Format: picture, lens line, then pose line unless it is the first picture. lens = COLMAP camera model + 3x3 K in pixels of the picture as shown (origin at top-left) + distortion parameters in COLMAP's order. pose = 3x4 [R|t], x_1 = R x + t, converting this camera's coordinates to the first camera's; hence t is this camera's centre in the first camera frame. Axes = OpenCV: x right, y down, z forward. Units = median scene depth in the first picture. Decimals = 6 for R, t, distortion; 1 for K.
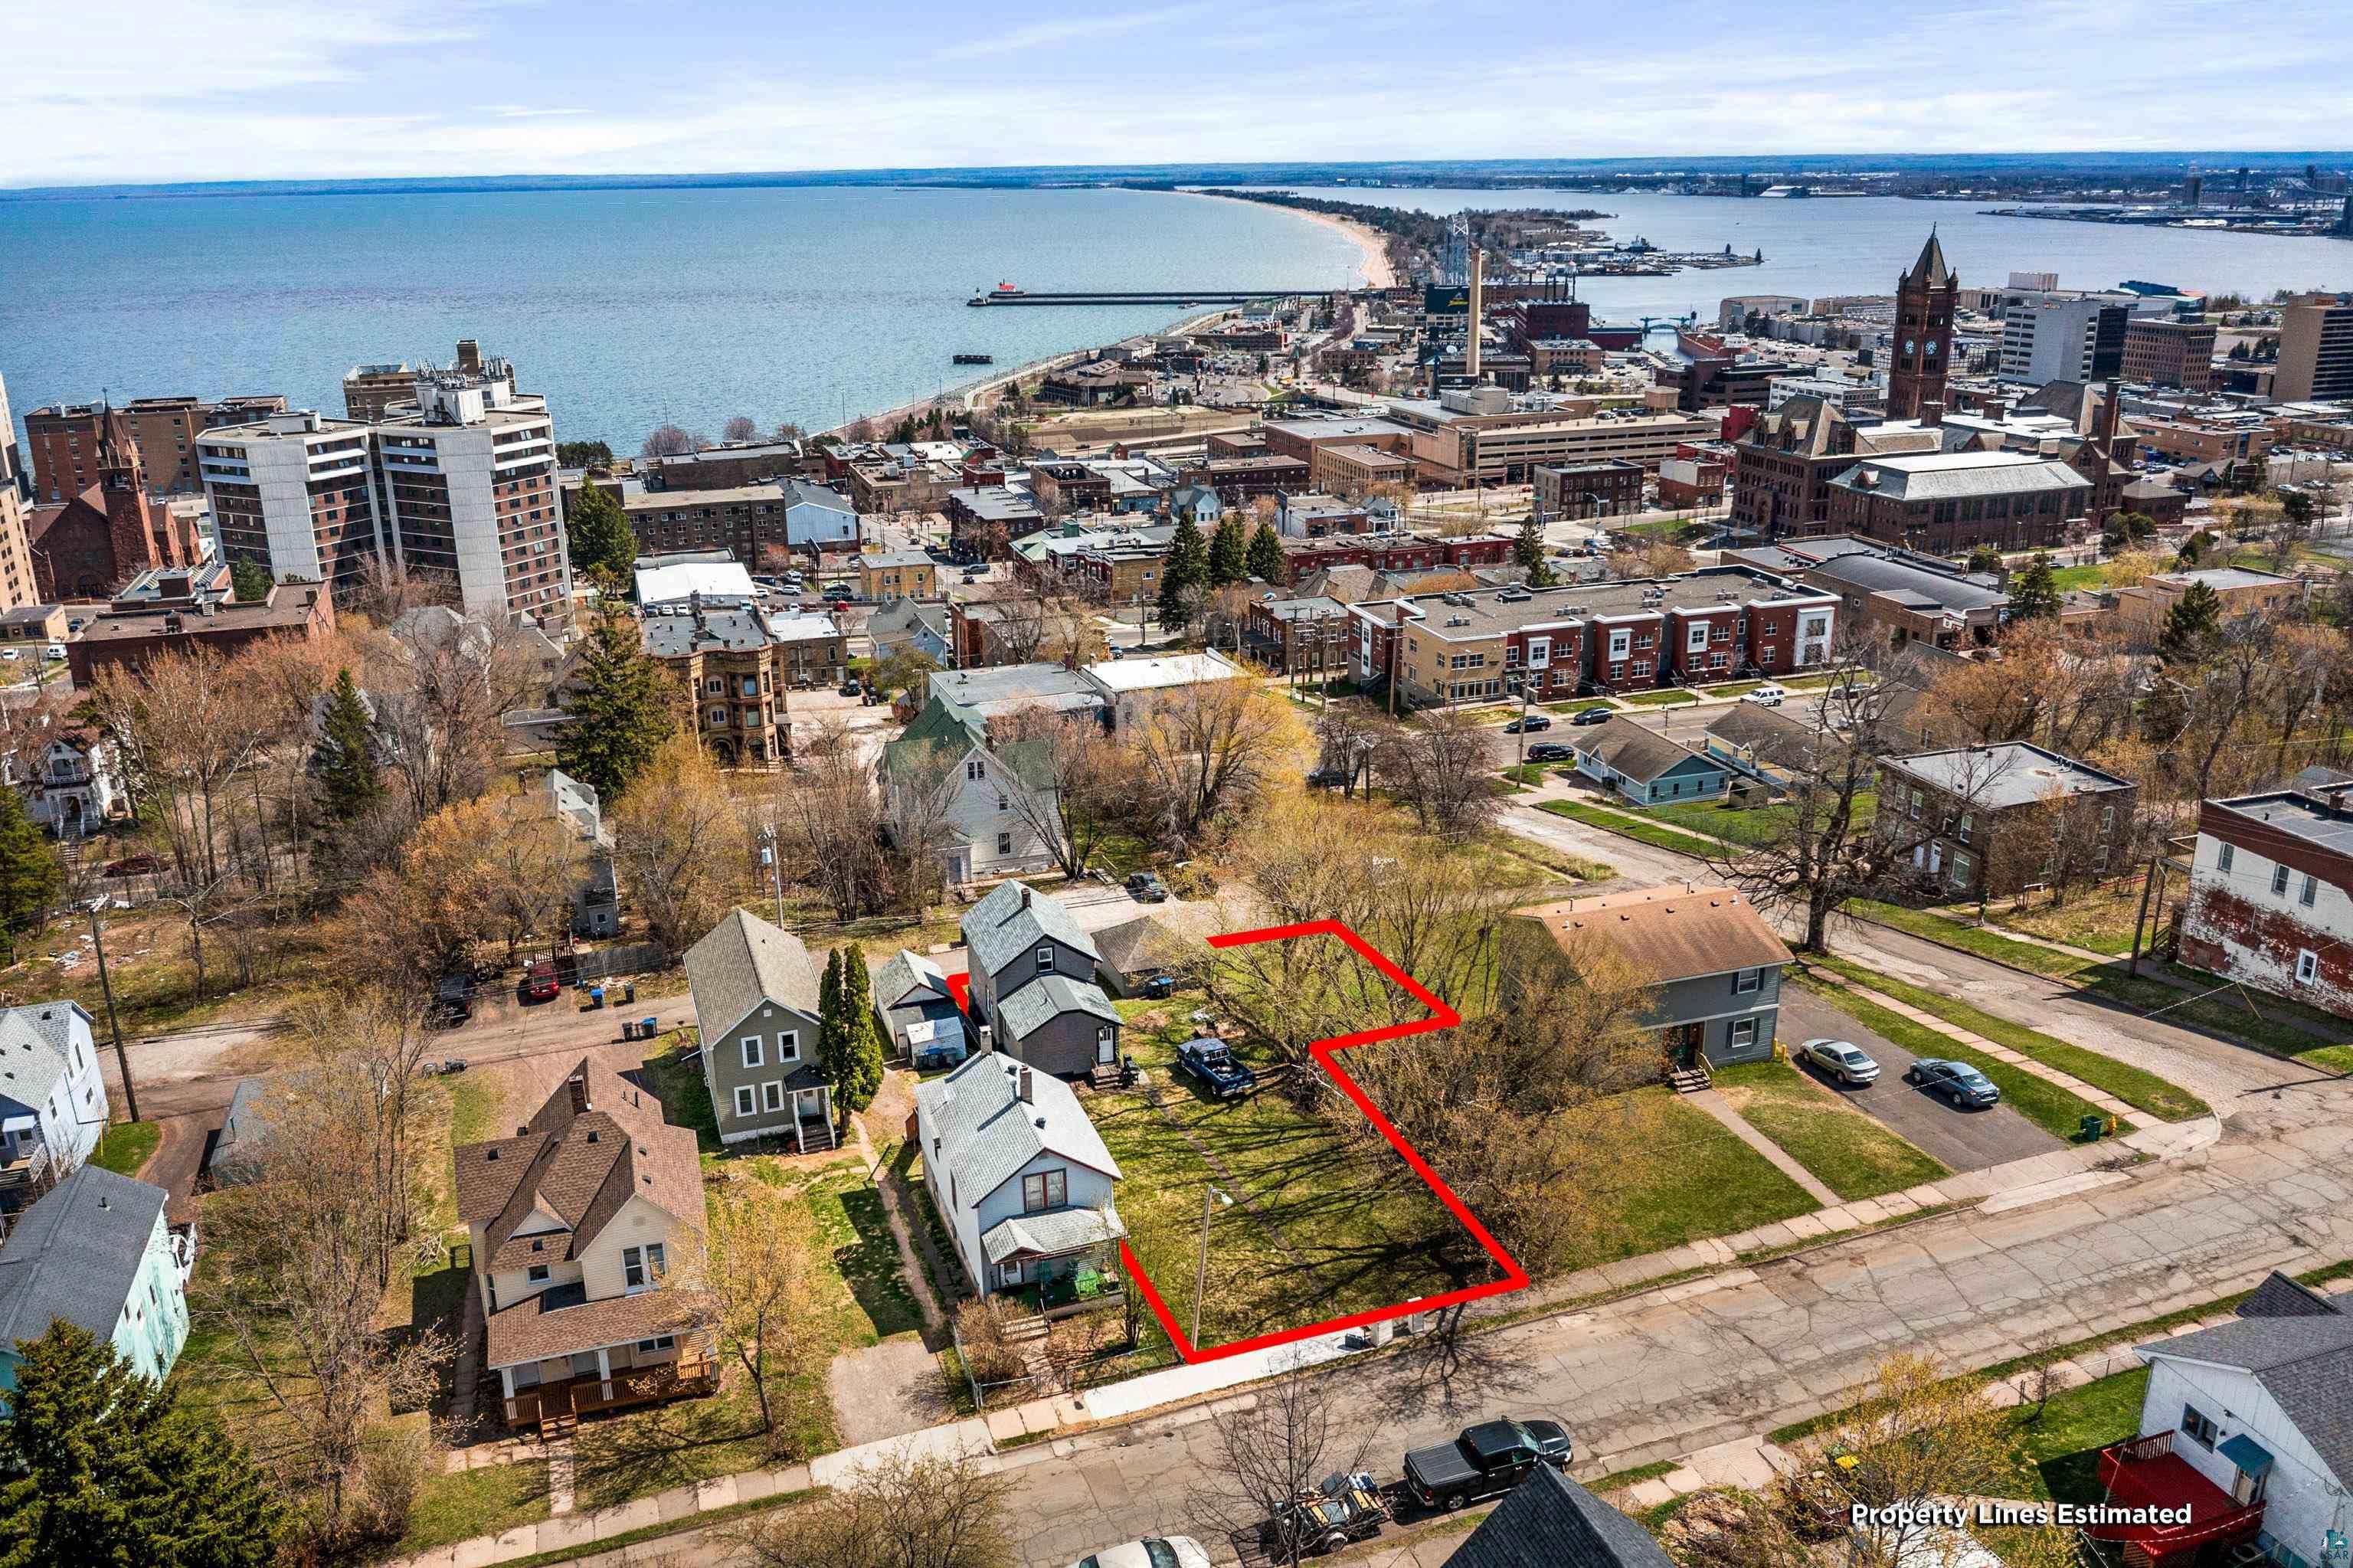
lens RADIAL K [[1844.0, 0, 1171.9], [0, 1844.0, 803.4], [0, 0, 1]] dist [-0.029362, 0.019188]
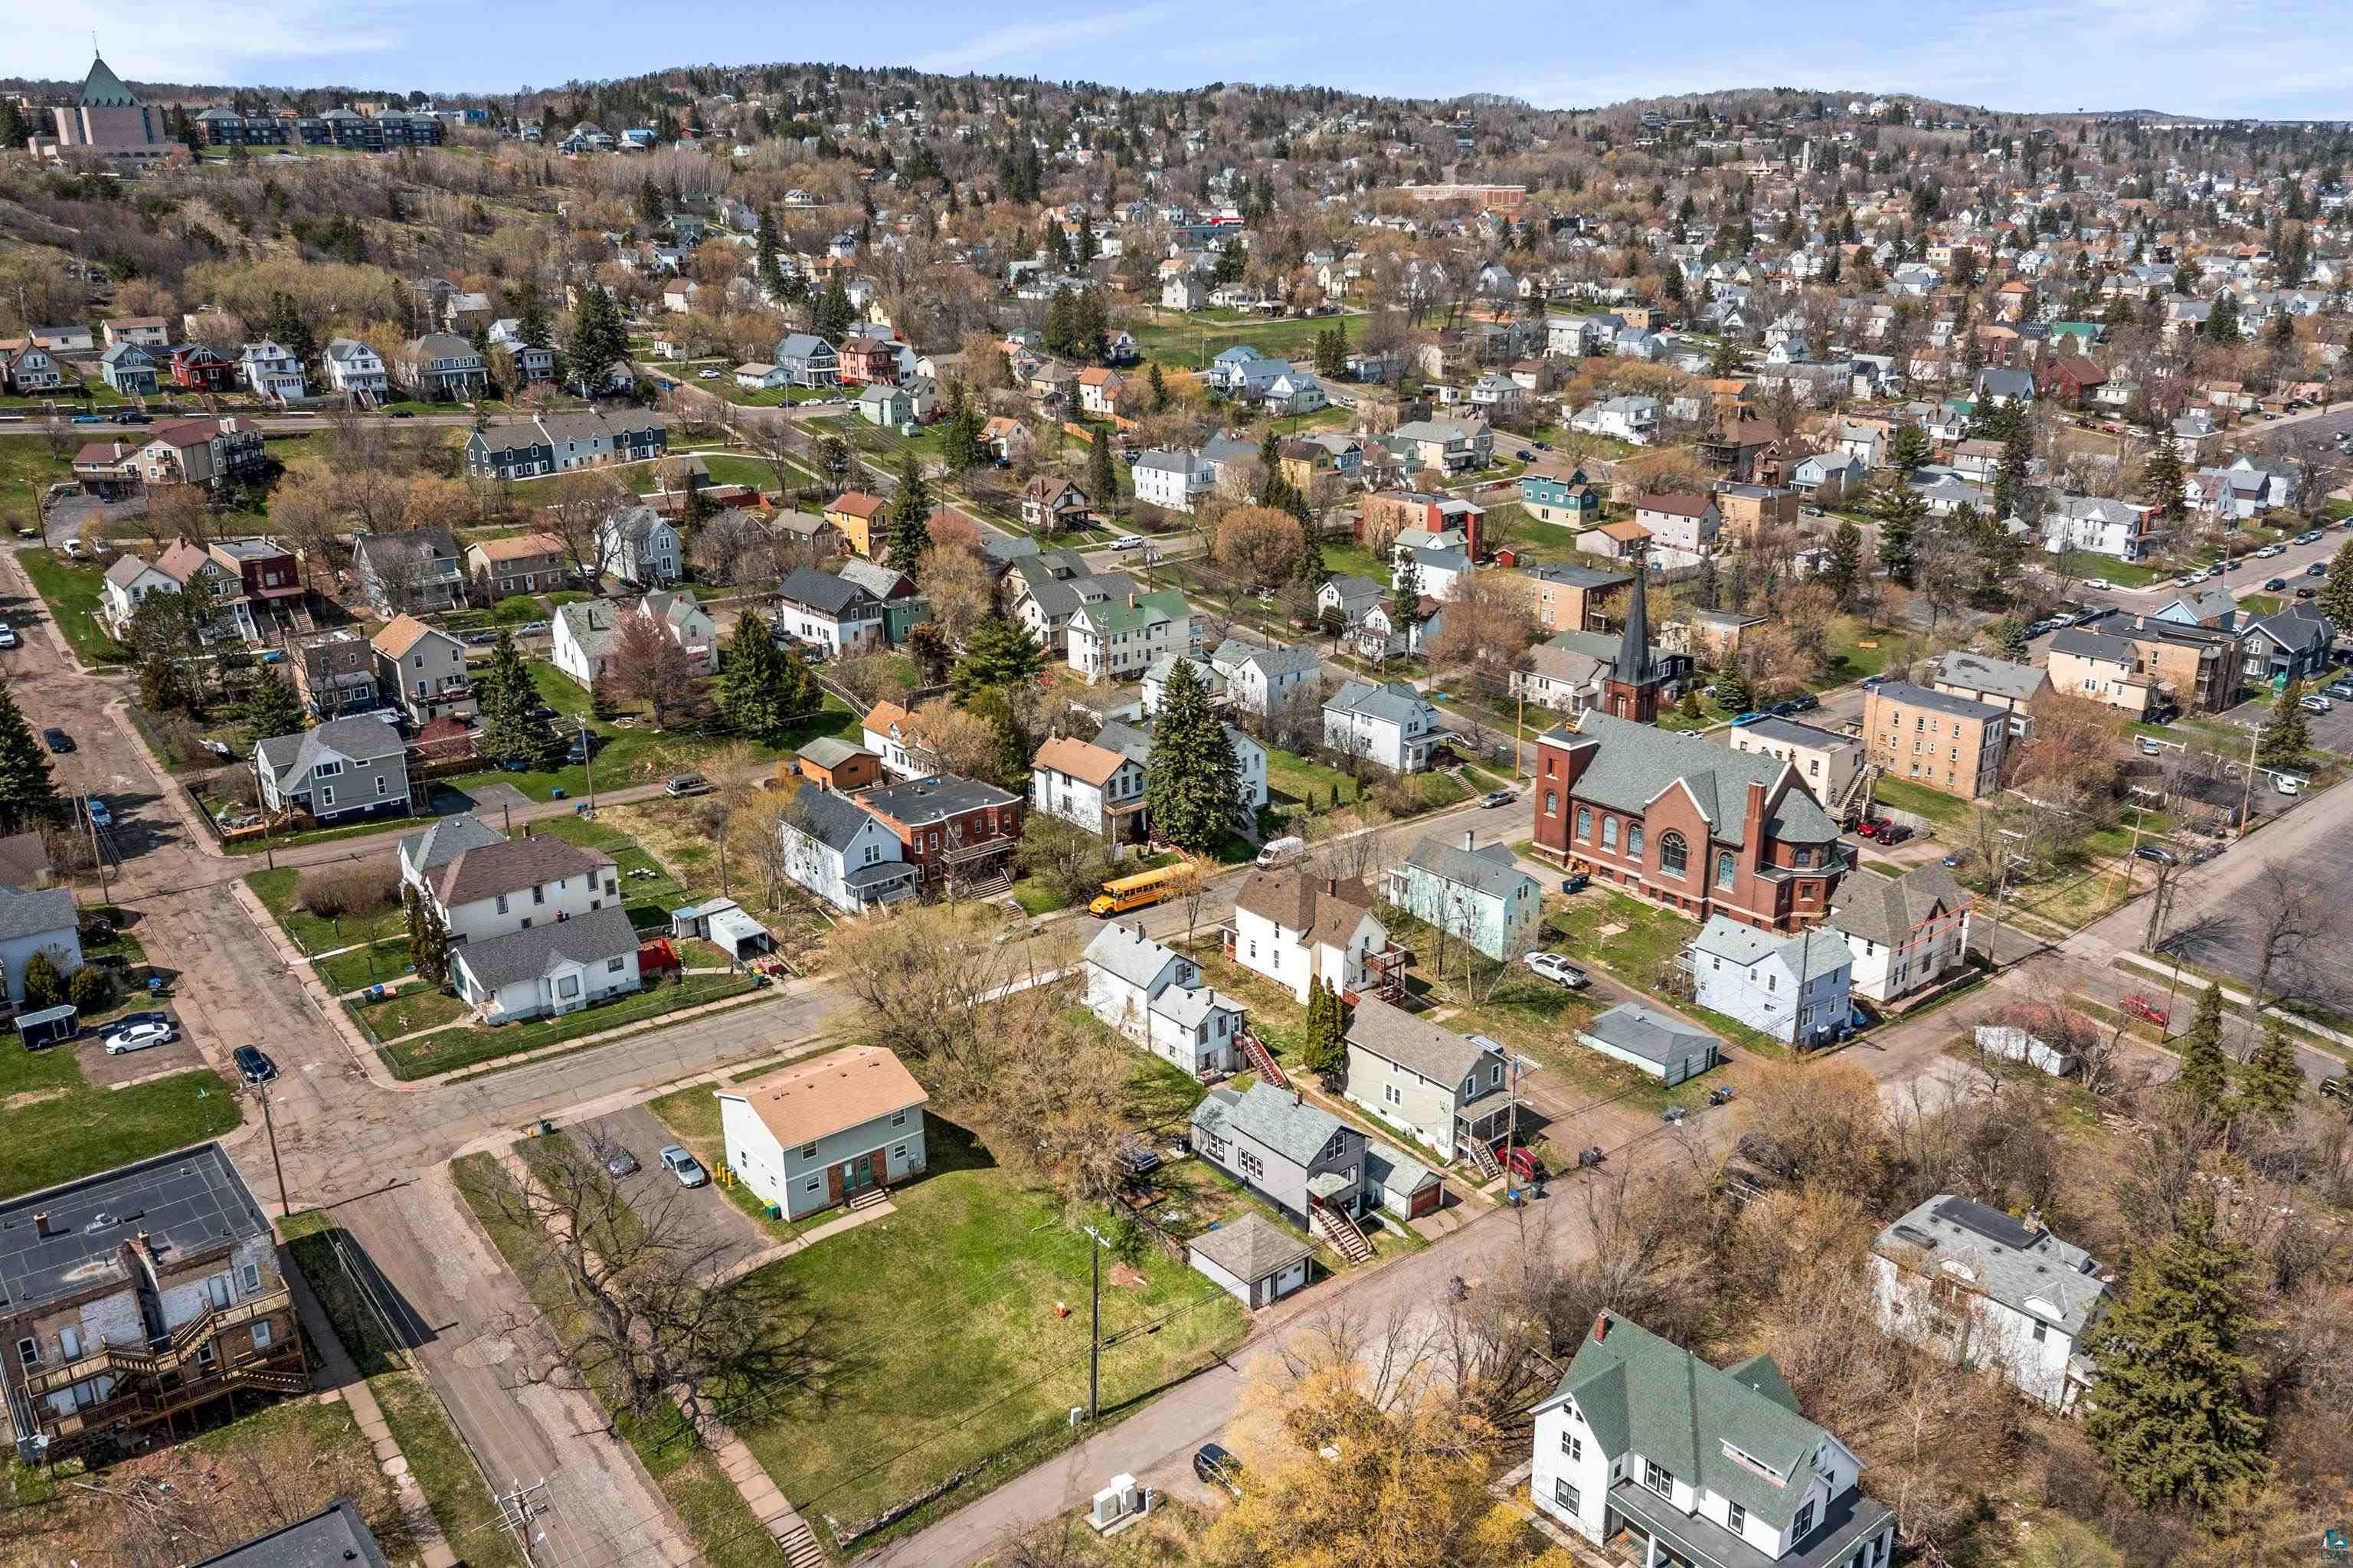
lens RADIAL K [[1844.0, 0, 1154.7], [0, 1844.0, 777.1], [0, 0, 1]] dist [-0.029362, 0.019188]
pose [[-0.935454, 0.135718, -0.326353, 0.342329], [-0.091036, 0.799672, 0.593496, -0.746224], [0.341523, 0.584898, -0.735701, 1.530967]]
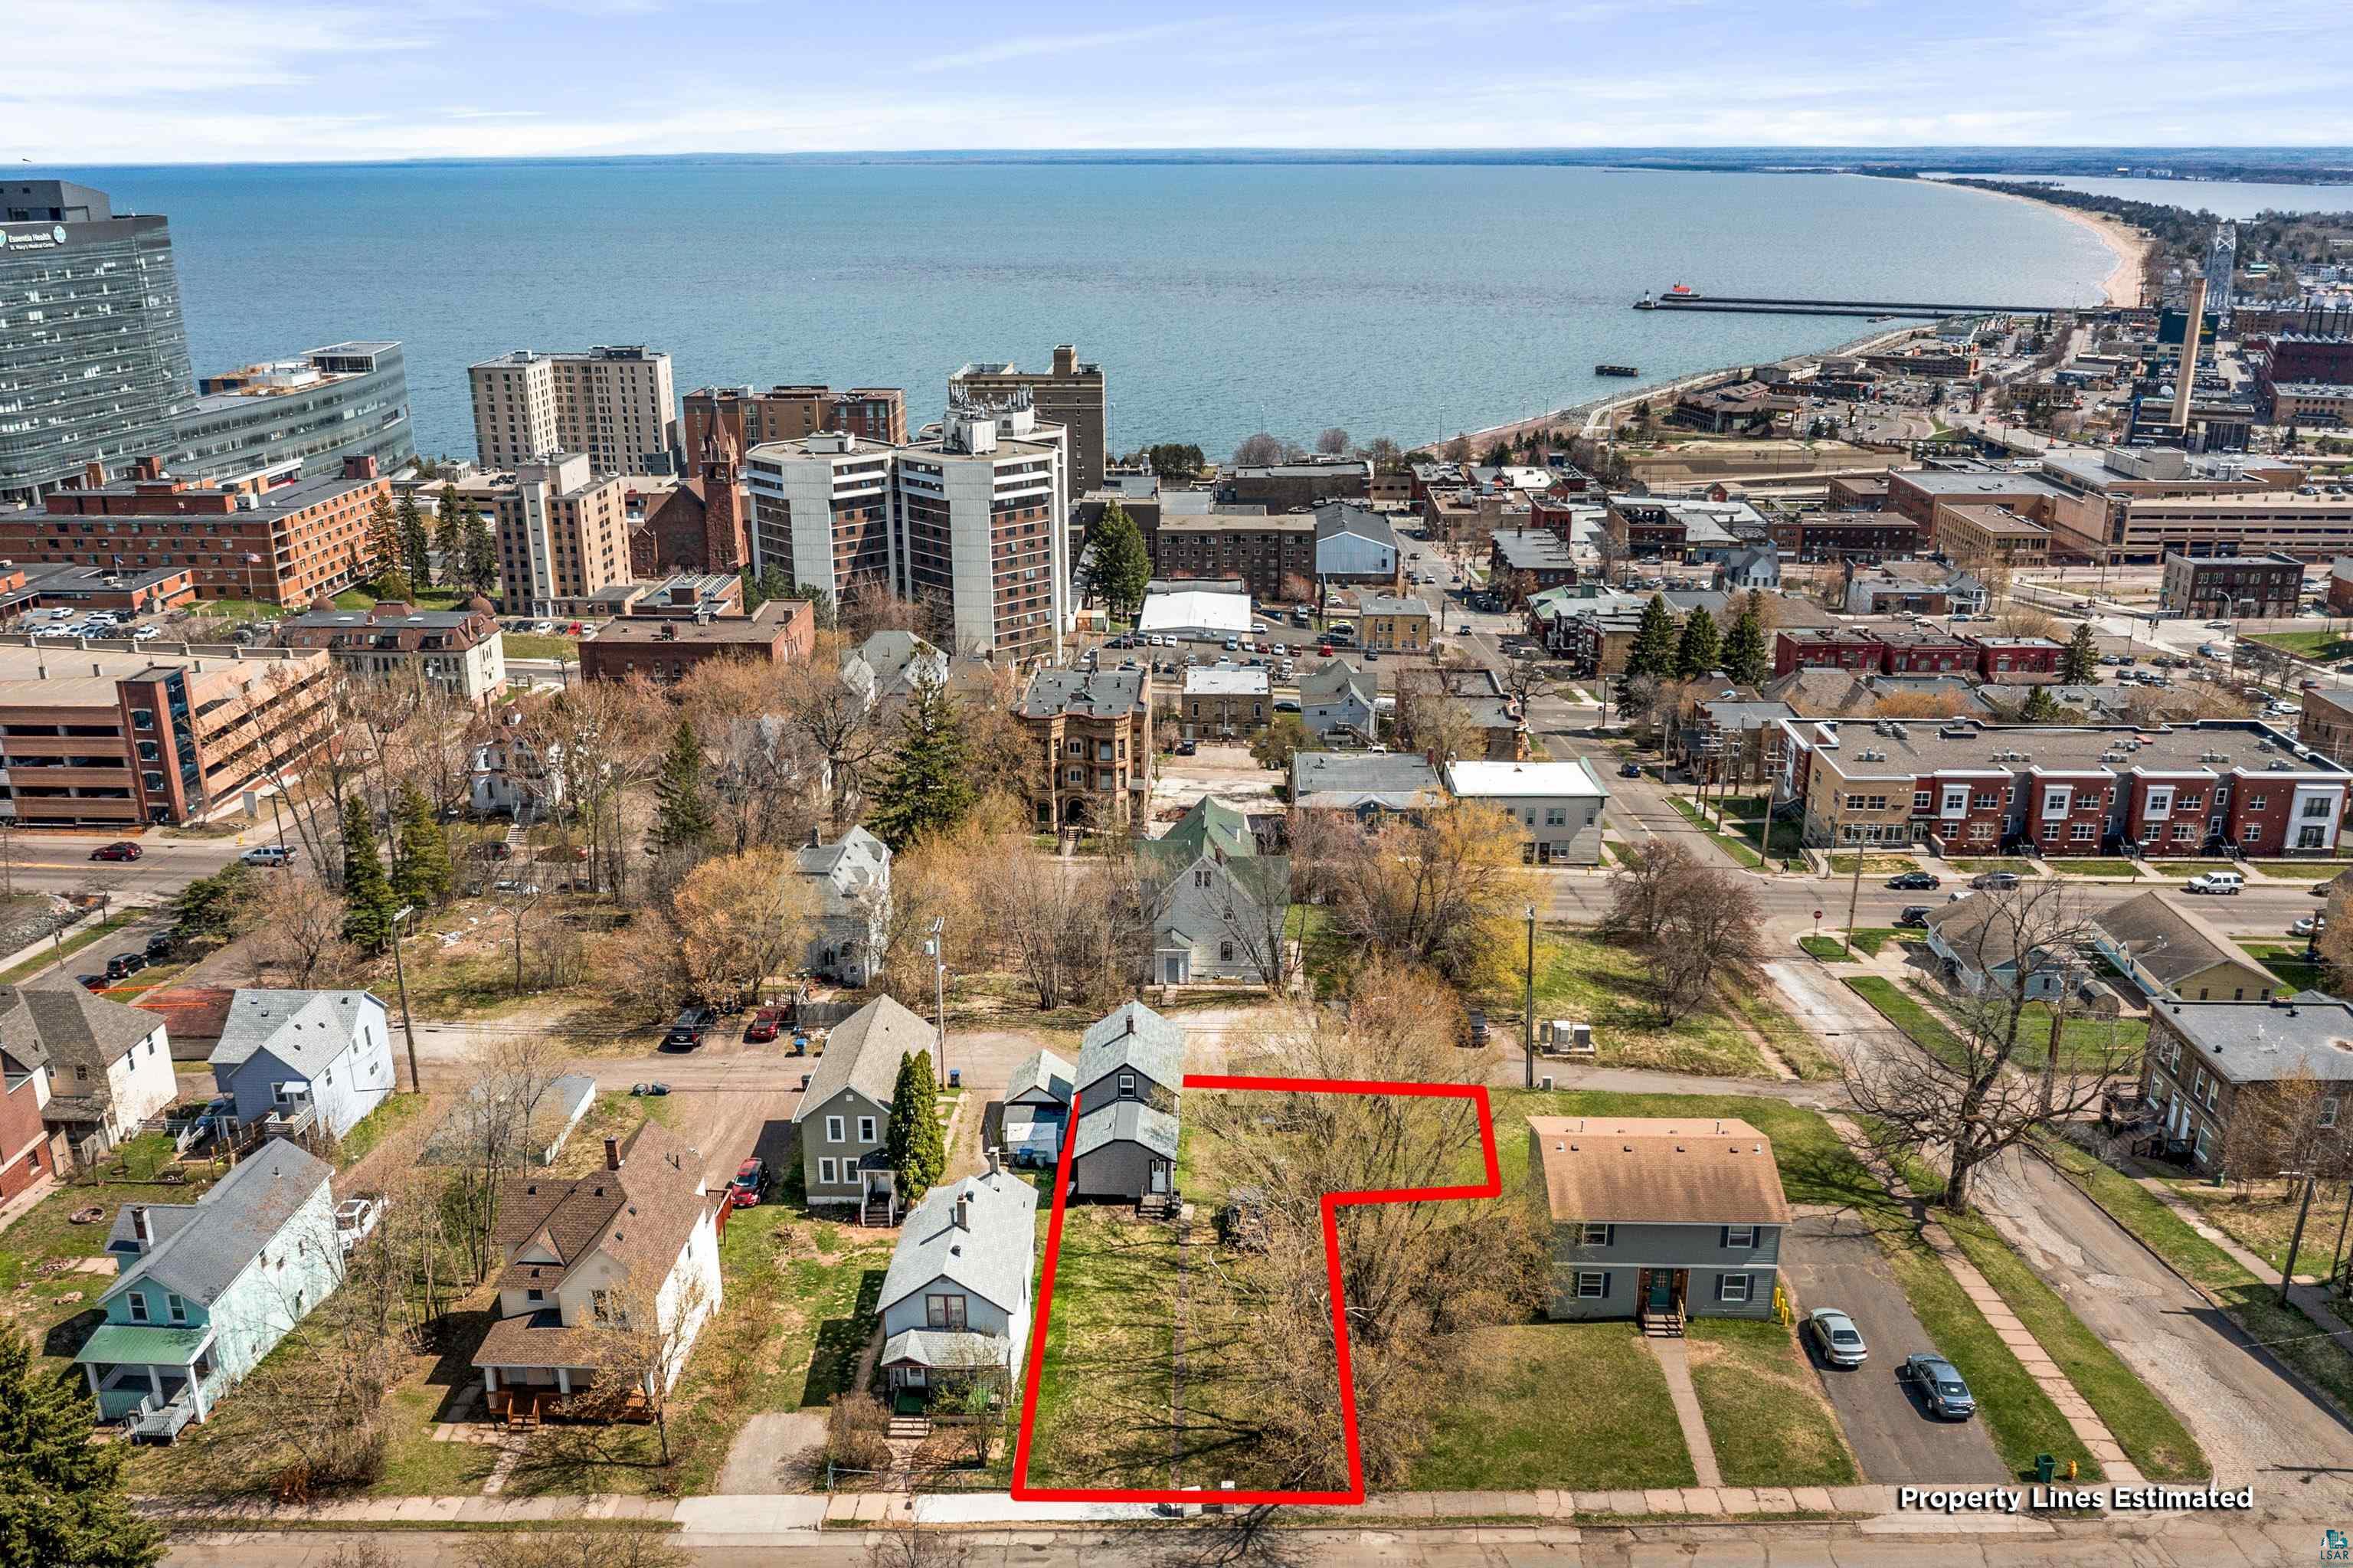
lens RADIAL K [[1945.6, 0, 1177.9], [0, 1945.6, 827.7], [0, 0, 1]] dist [-0.022774, 0.000213]
pose [[0.938235, 0.123718, -0.323123, 0.257949], [-0.121443, 0.992224, 0.027277, -0.083026], [0.323985, 0.013649, 0.945964, -0.051212]]
